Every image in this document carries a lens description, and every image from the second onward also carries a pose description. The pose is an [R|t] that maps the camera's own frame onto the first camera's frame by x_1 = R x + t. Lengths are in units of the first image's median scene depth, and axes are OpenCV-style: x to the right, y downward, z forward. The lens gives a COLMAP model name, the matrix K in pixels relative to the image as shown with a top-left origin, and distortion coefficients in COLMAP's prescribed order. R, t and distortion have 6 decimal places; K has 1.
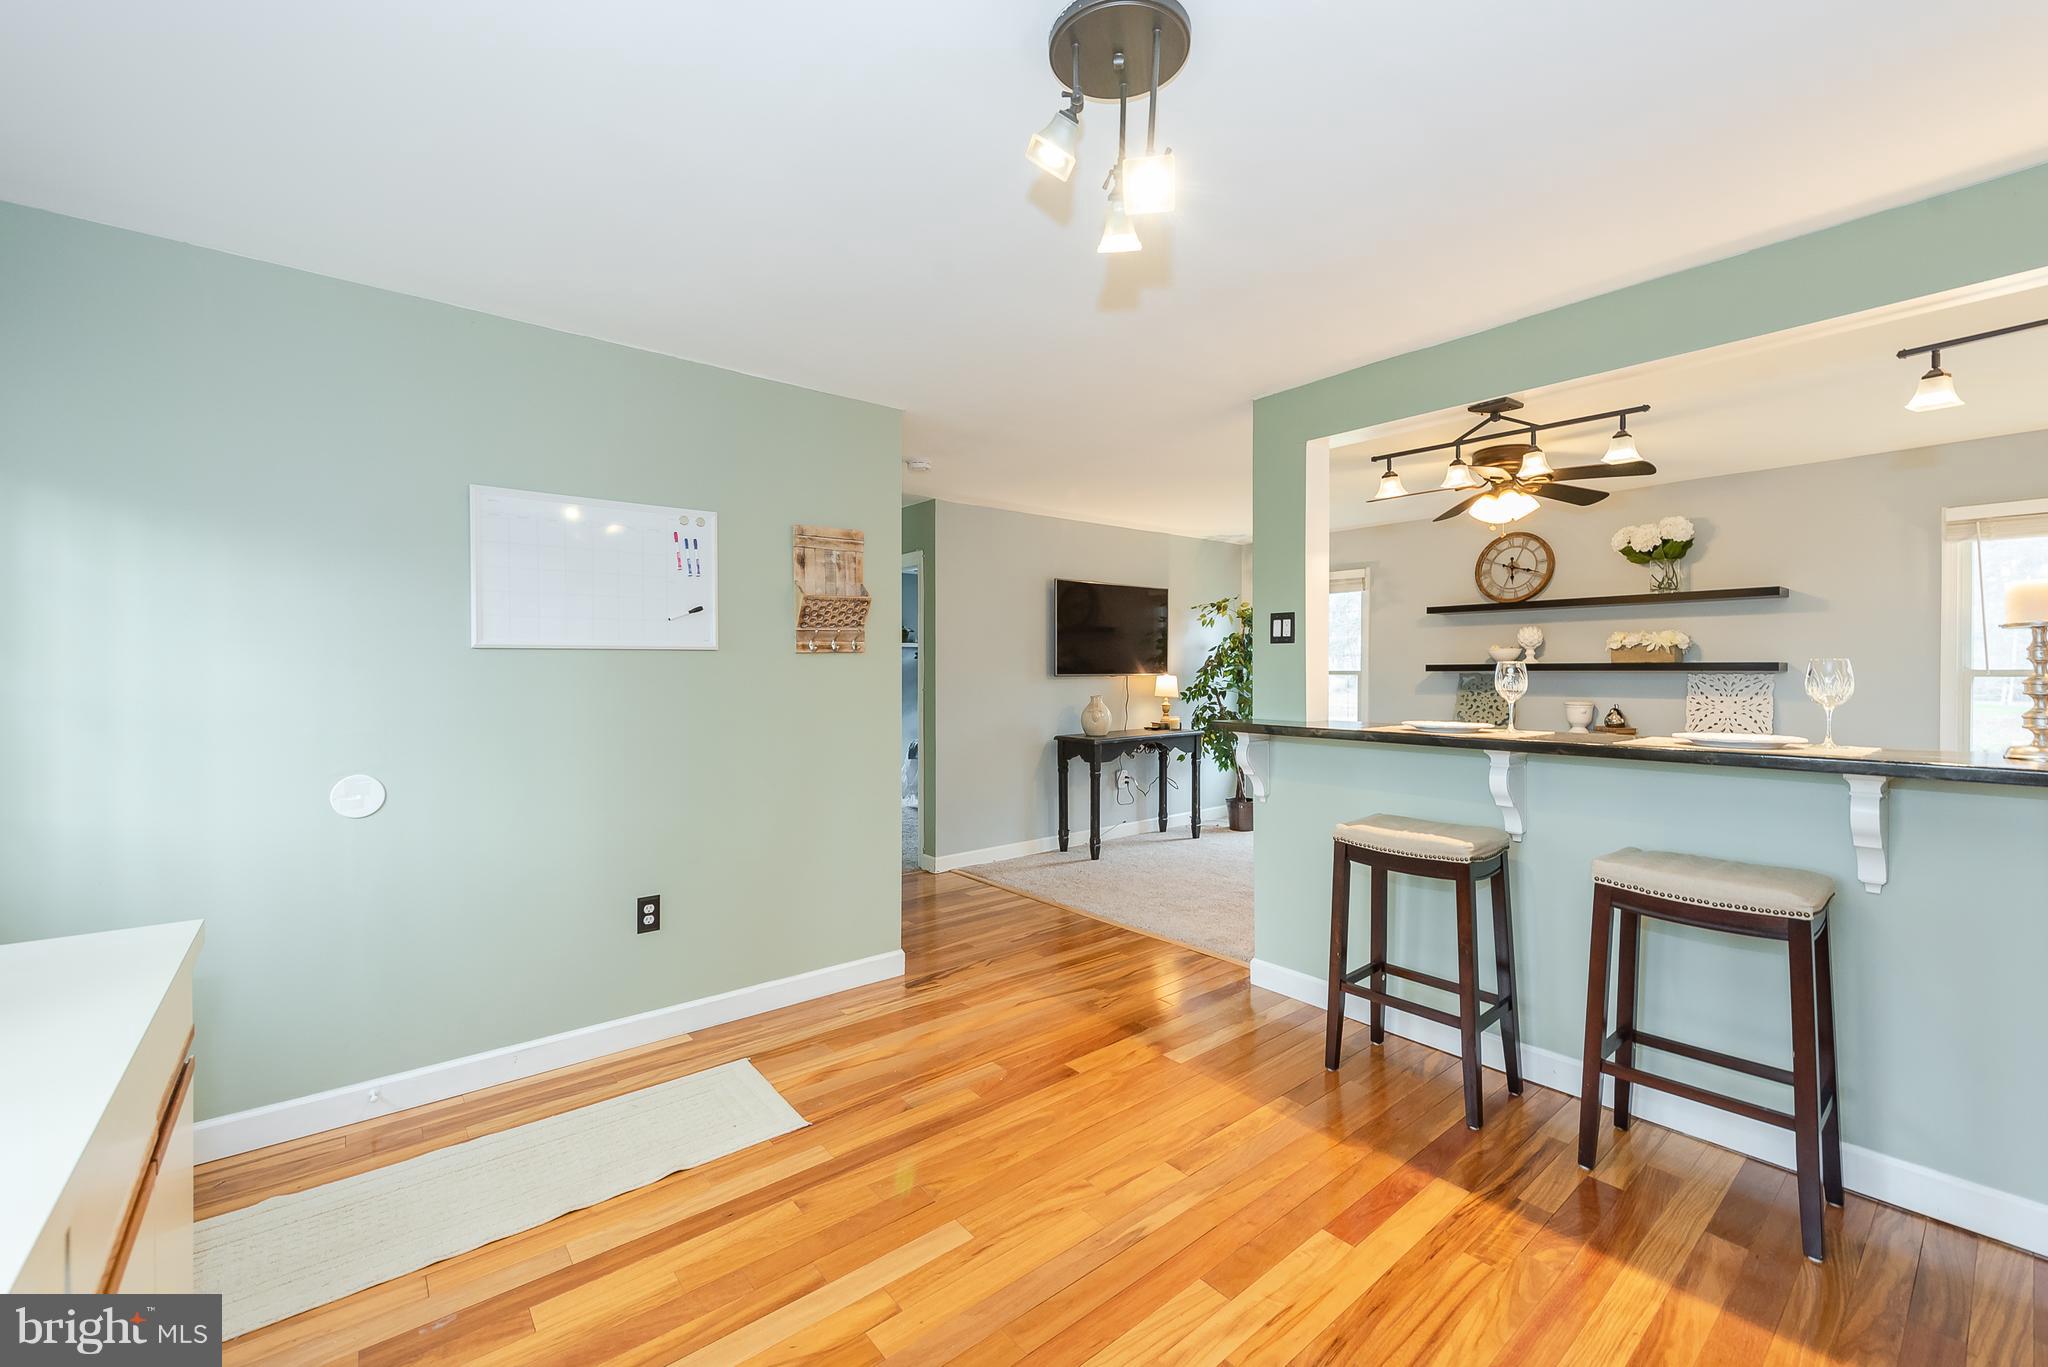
lens RADIAL K [[828.4, 0, 1030.3], [0, 828.4, 679.7], [0, 0, 1]] dist [0.001673, 0.000040]
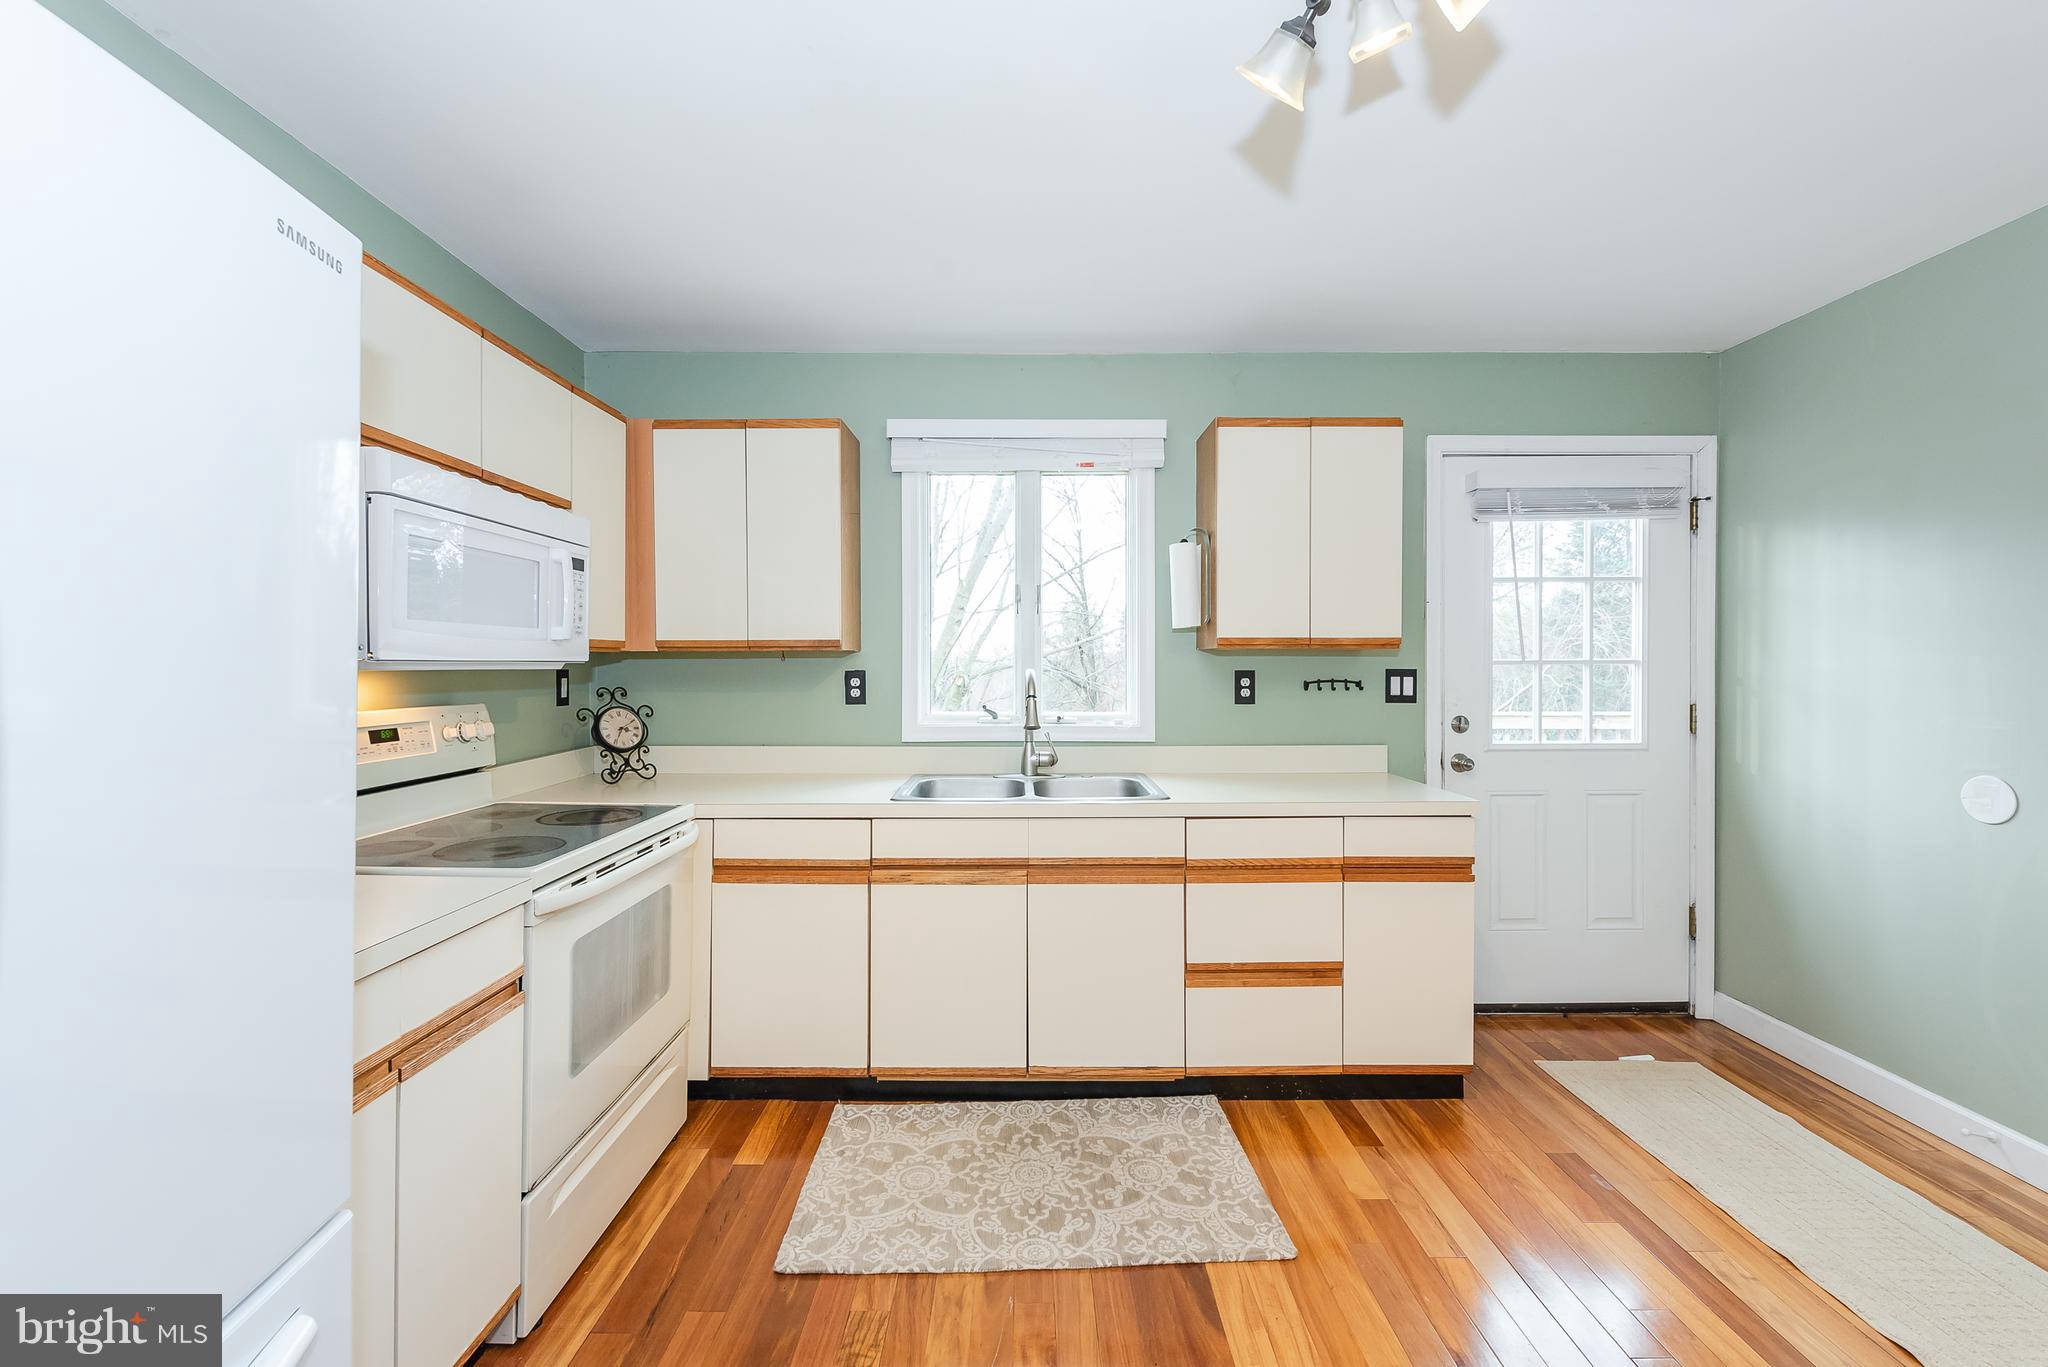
lens RADIAL K [[822.0, 0, 1024.6], [0, 822.0, 672.8], [0, 0, 1]] dist [0.001035, -0.000025]
pose [[-0.641221, 0.006347, -0.767330, 0.288659], [-0.007524, 0.999866, 0.014558, -0.000954], [0.767320, 0.015108, -0.641087, 0.406464]]
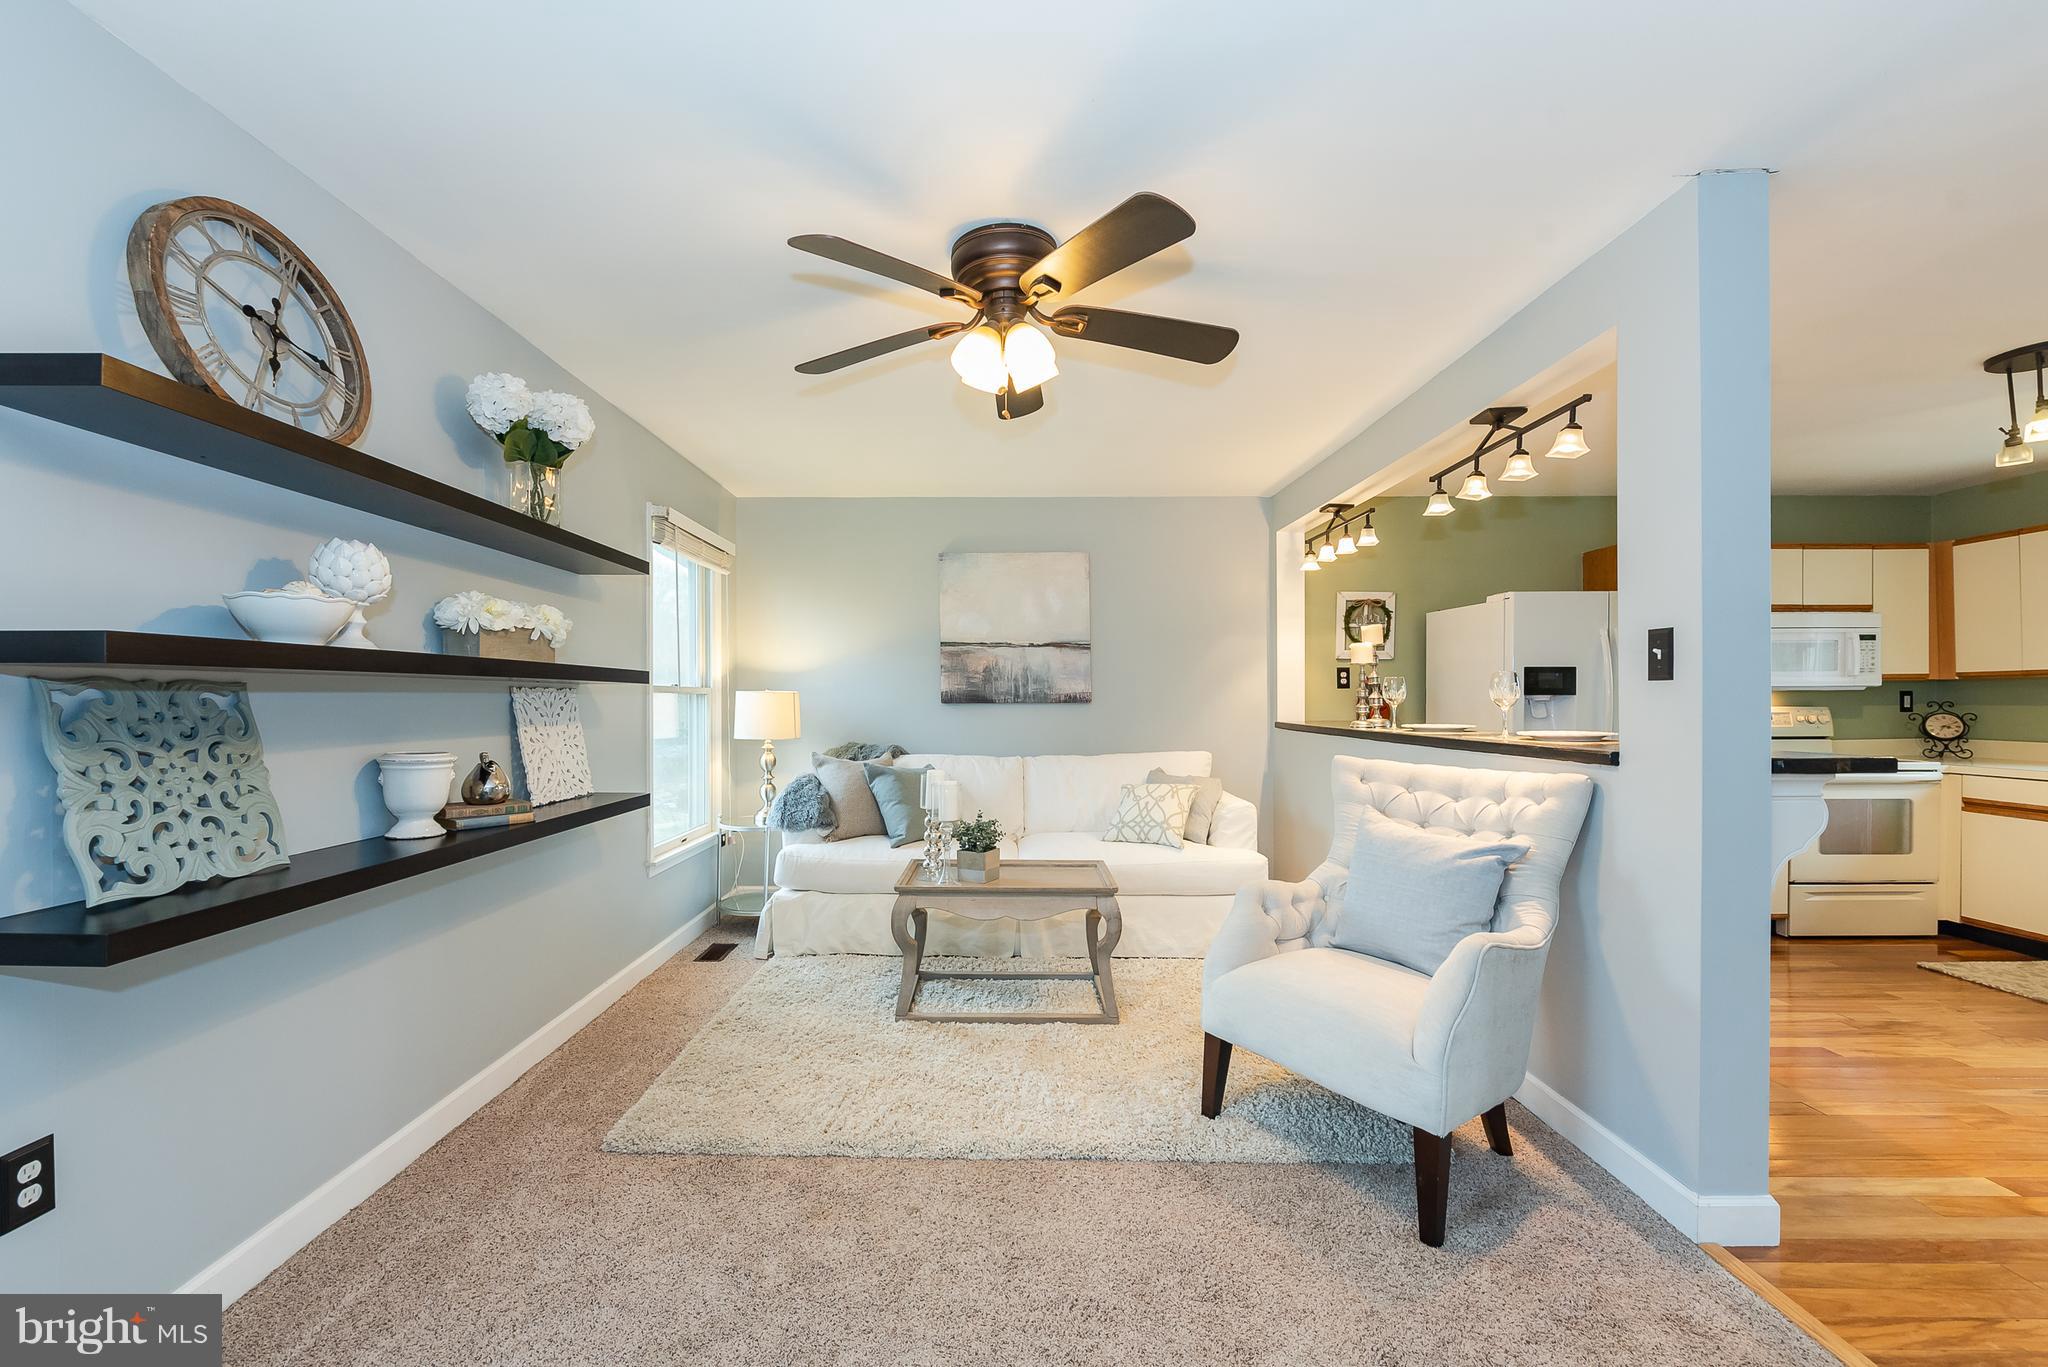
lens RADIAL K [[828.4, 0, 993.1], [0, 828.4, 697.0], [0, 0, 1]] dist [0.001772, -0.000474]
pose [[-0.758572, 0.003905, 0.651577, 0.230617], [0.009579, 0.999941, 0.005159, -0.000366], [-0.651519, 0.010155, -0.758565, 1.334040]]
